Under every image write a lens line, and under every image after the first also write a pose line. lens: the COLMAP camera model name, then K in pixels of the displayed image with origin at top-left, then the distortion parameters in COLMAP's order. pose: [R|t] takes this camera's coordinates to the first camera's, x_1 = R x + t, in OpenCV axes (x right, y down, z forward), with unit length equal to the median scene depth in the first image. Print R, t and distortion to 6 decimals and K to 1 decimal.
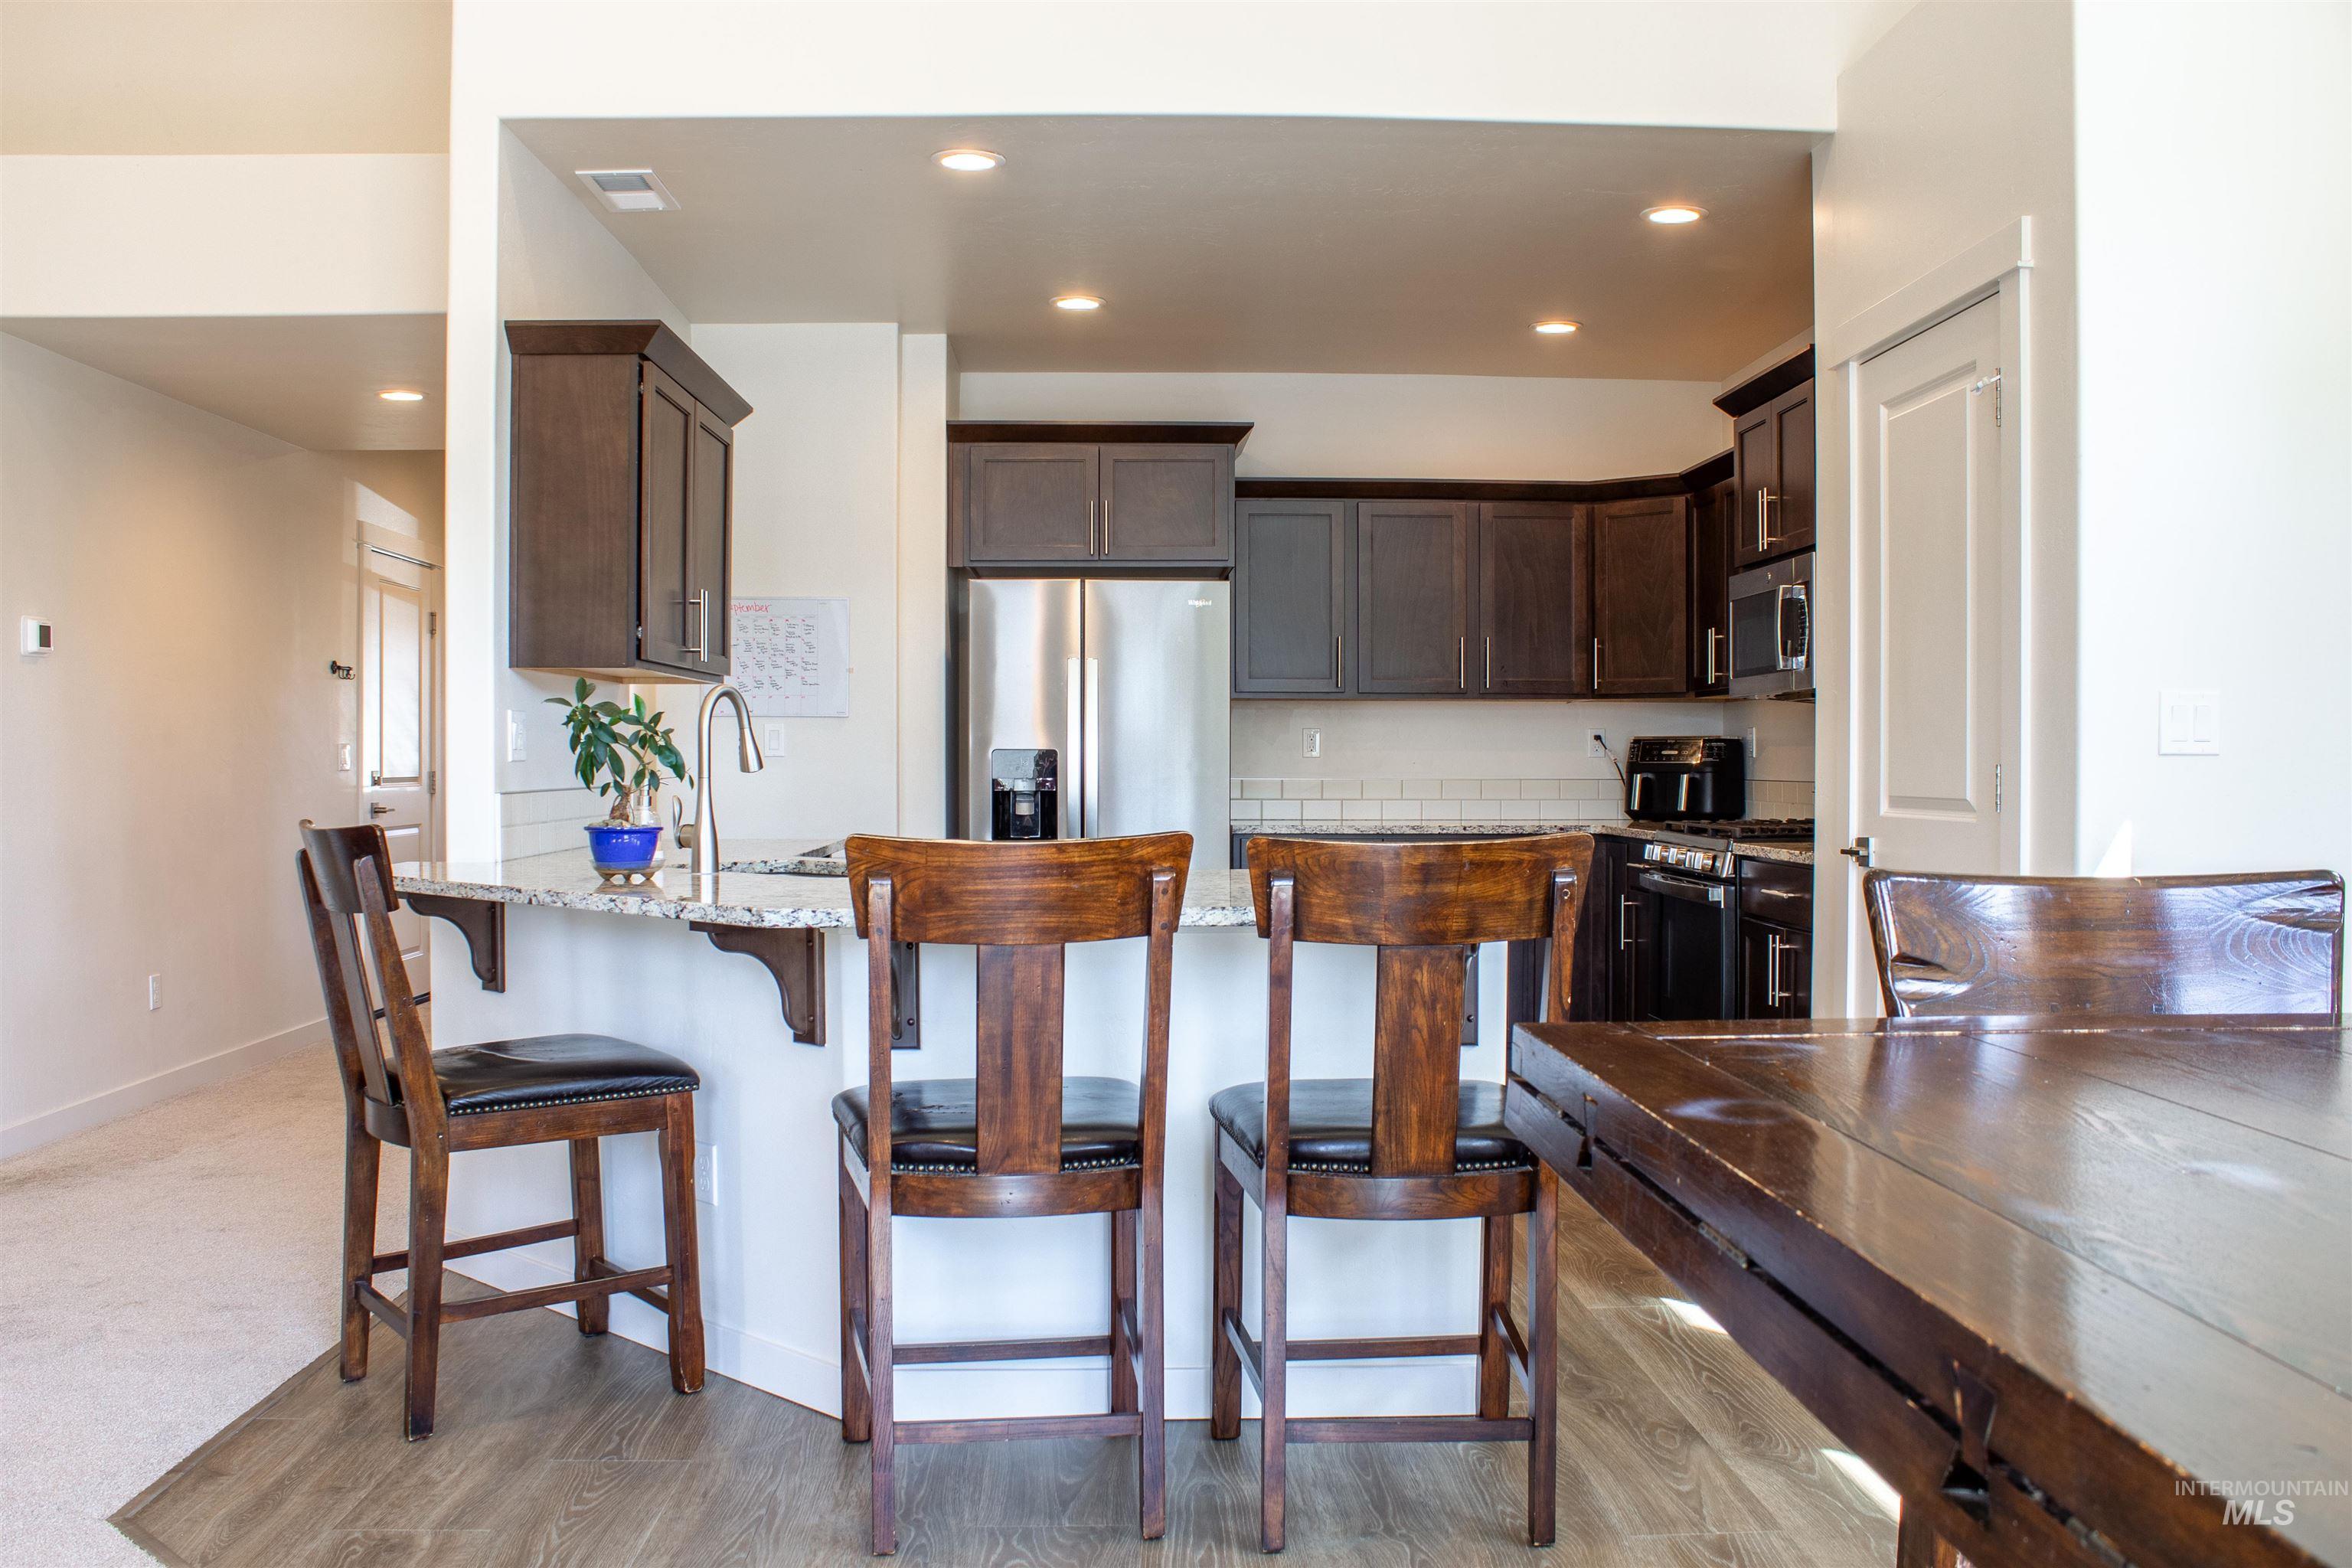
lens RADIAL K [[1938.6, 0, 1175.3], [0, 1938.6, 831.5], [0, 0, 1]] dist [-0.160534, 0.069472]
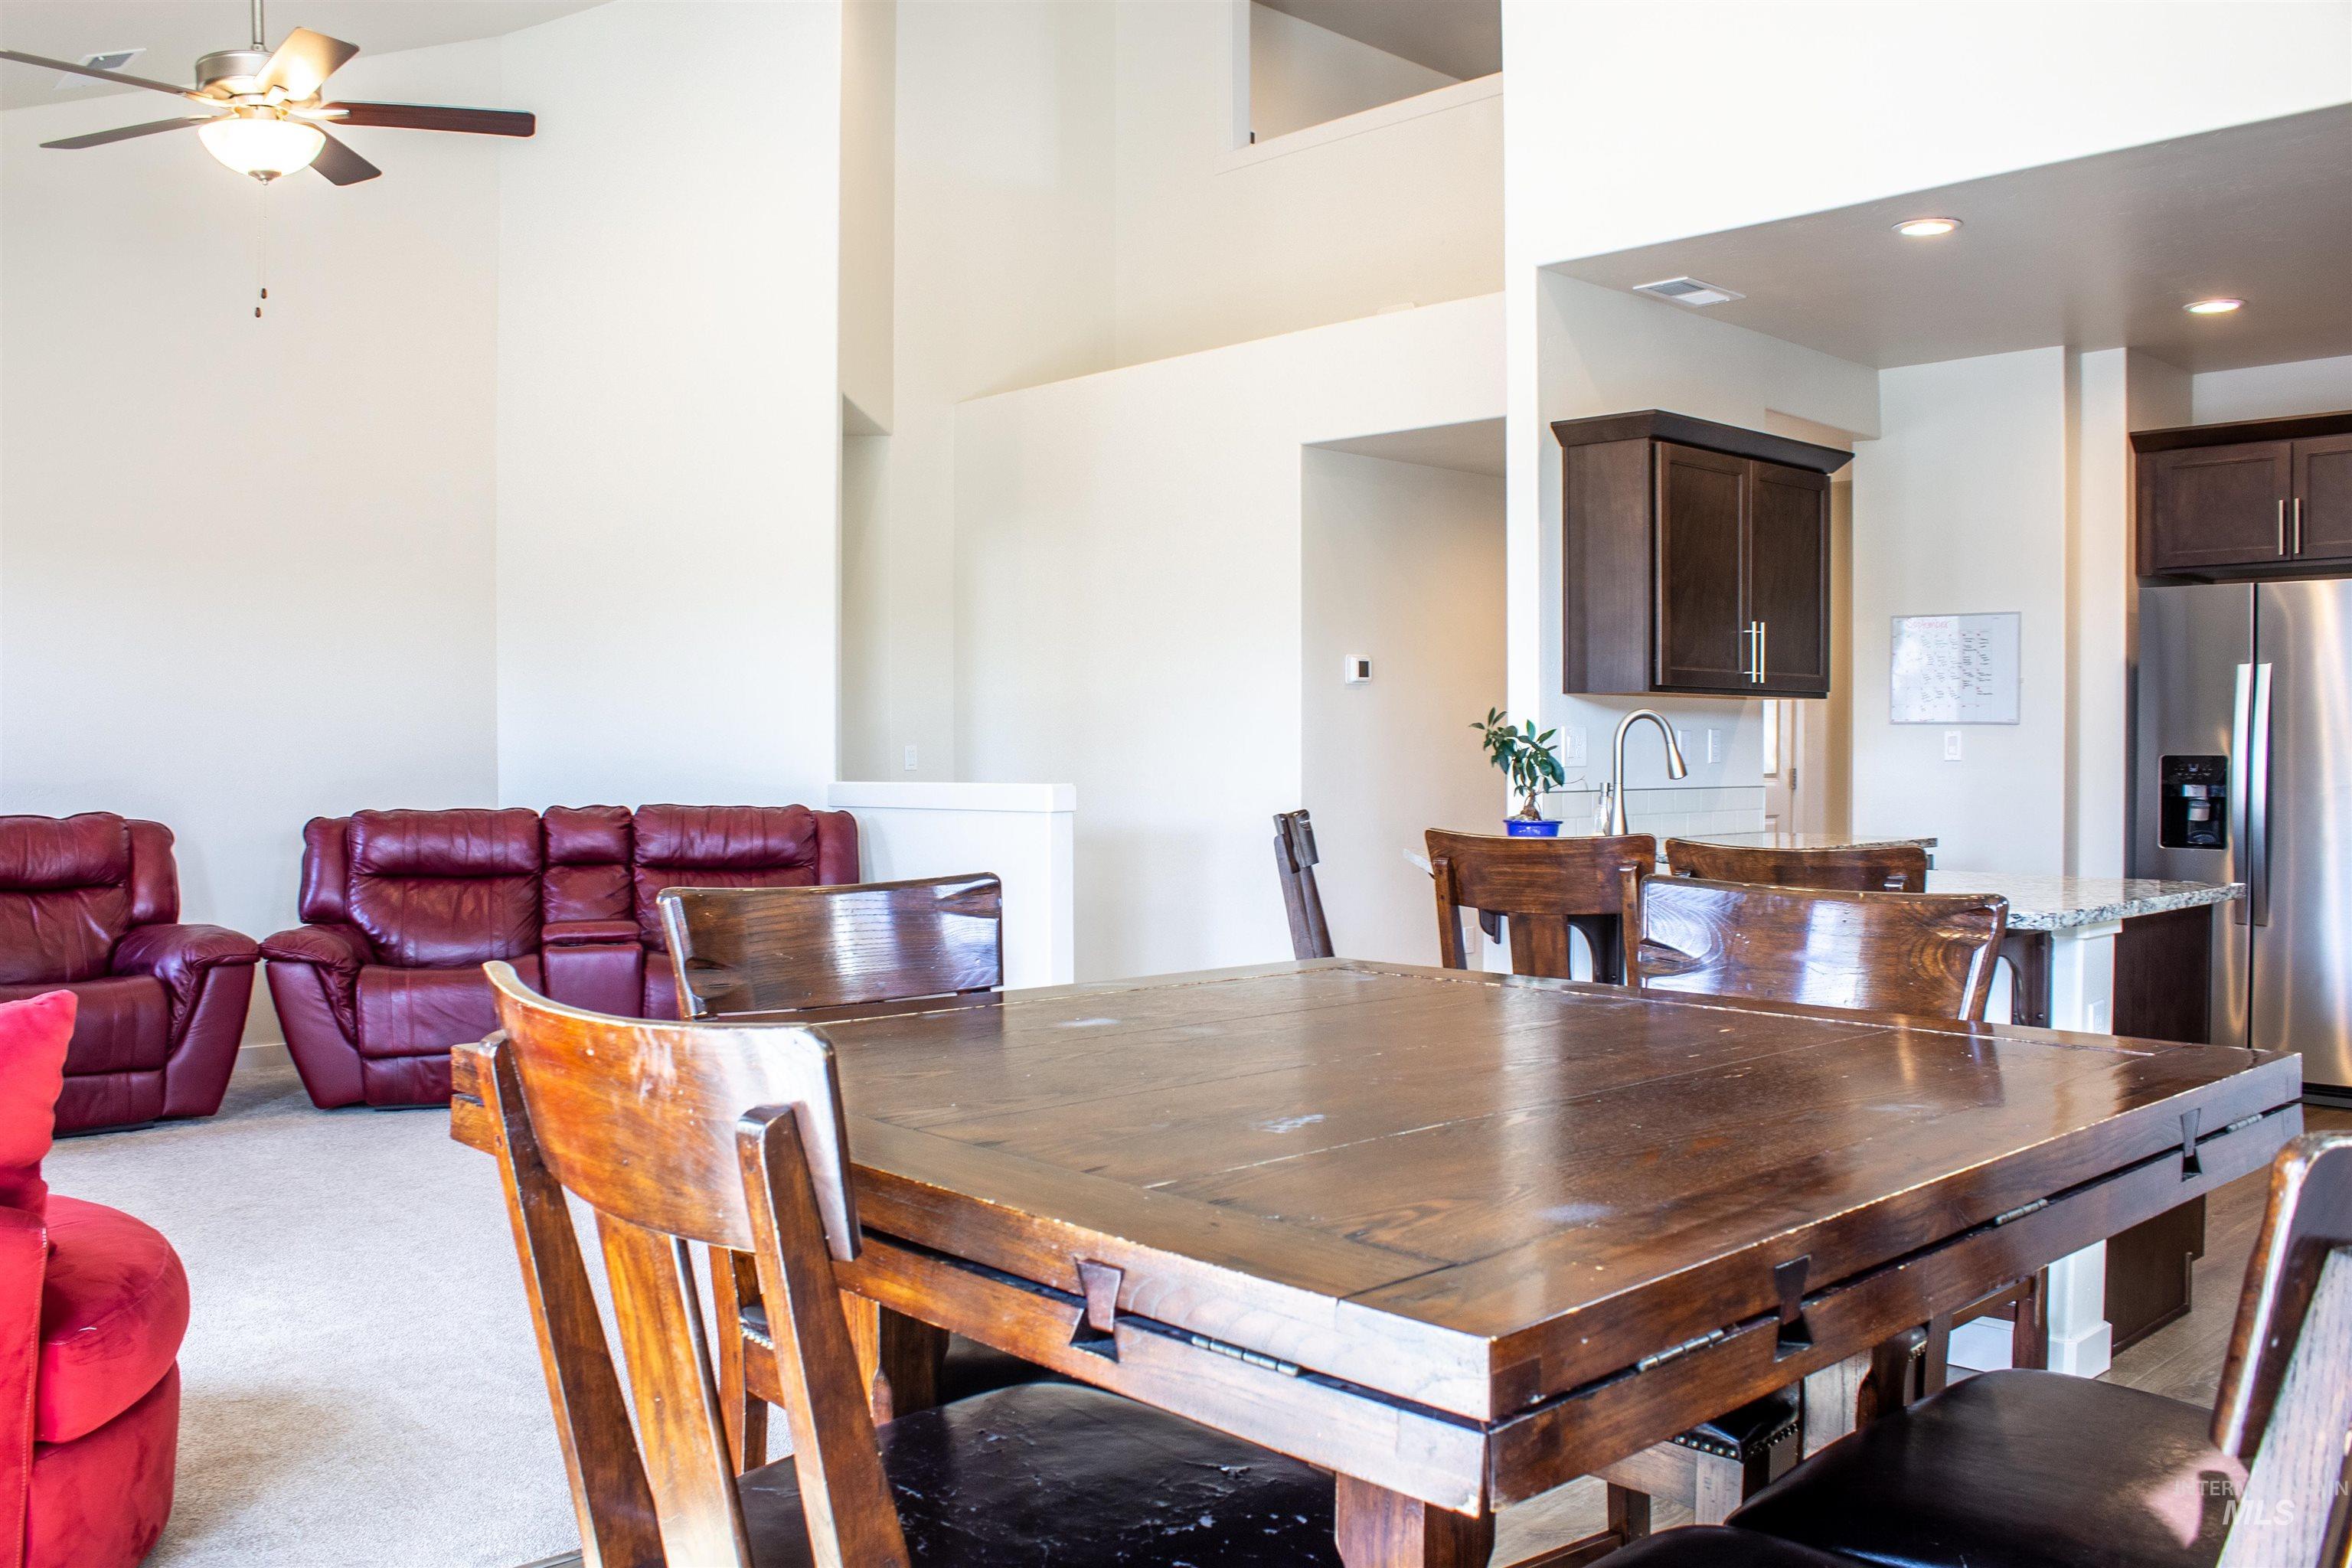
lens RADIAL K [[1938.6, 0, 1175.3], [0, 1938.6, 831.5], [0, 0, 1]] dist [-0.160534, 0.069472]
pose [[0.655991, 0.028850, -0.754217, 0.388675], [-0.024705, 0.999554, 0.016748, -0.007831], [0.754364, 0.007646, 0.656411, -0.036259]]
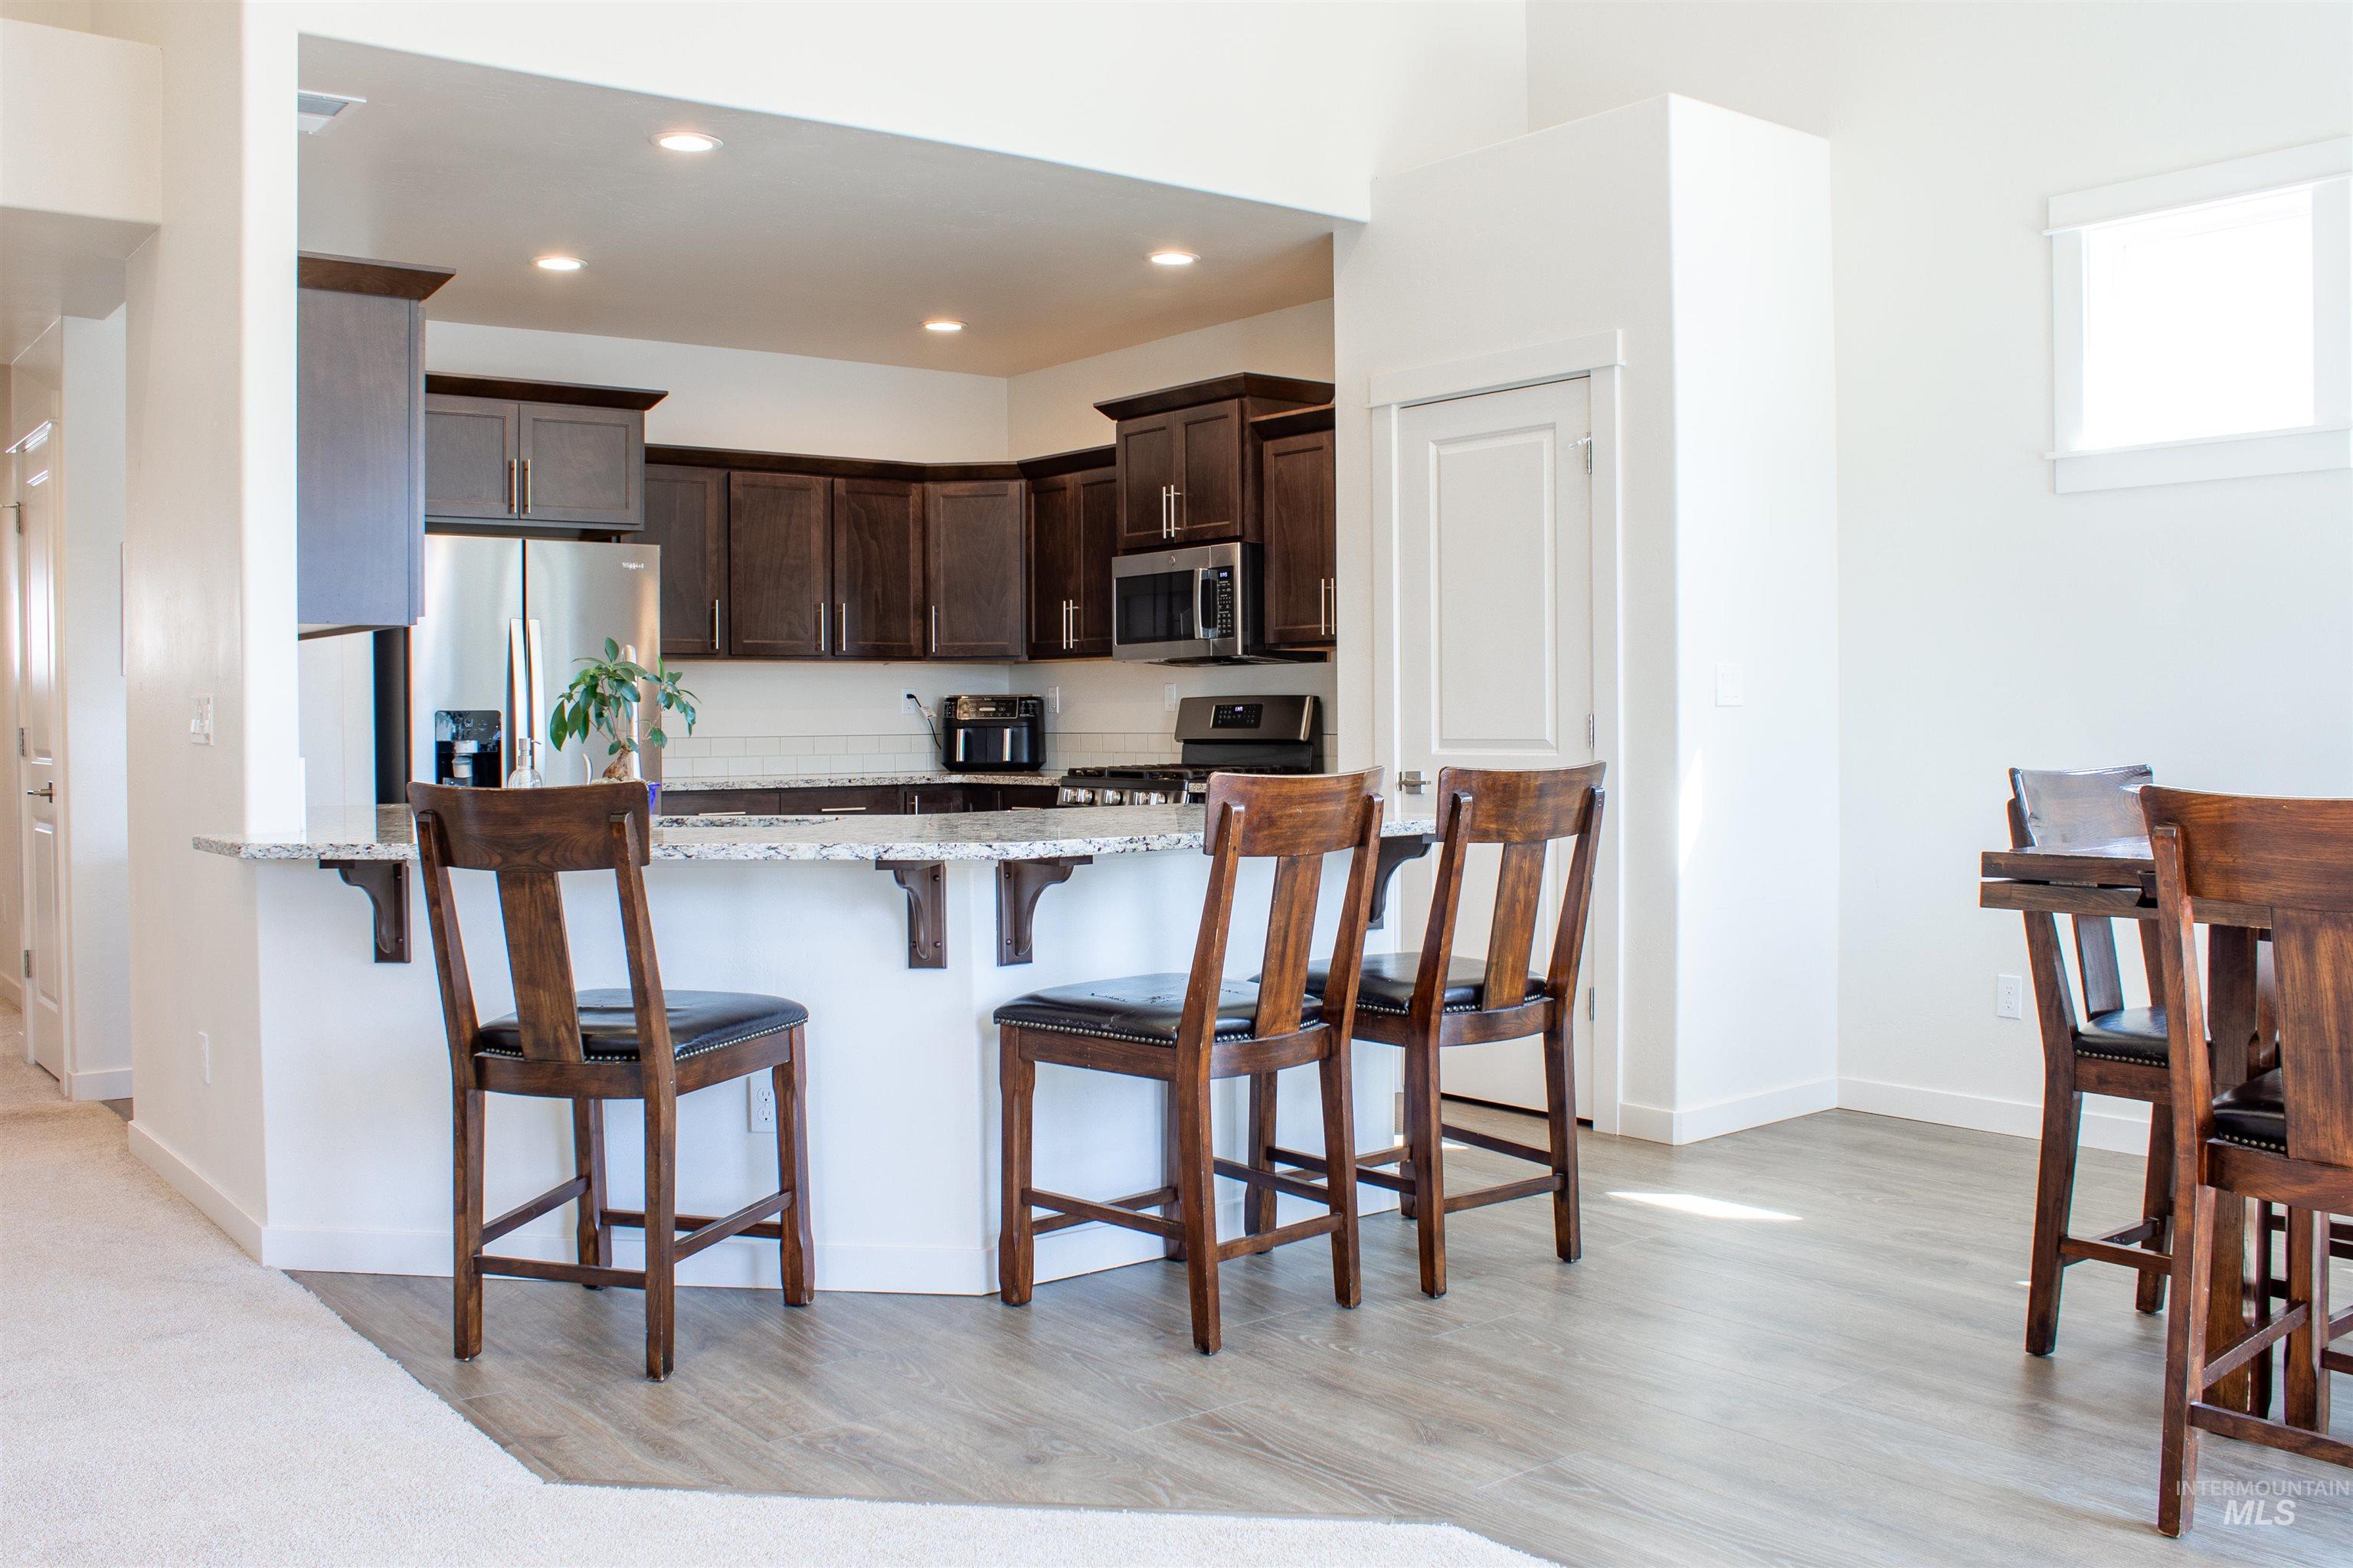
lens RADIAL K [[2030.3, 0, 1174.8], [0, 2030.3, 802.8], [0, 0, 1]] dist [-0.157749, 0.133762]
pose [[0.811198, -0.032398, 0.583873, -0.487603], [0.030198, 0.999453, 0.013503, 0.000948], [-0.583991, 0.006678, 0.811733, -0.030760]]
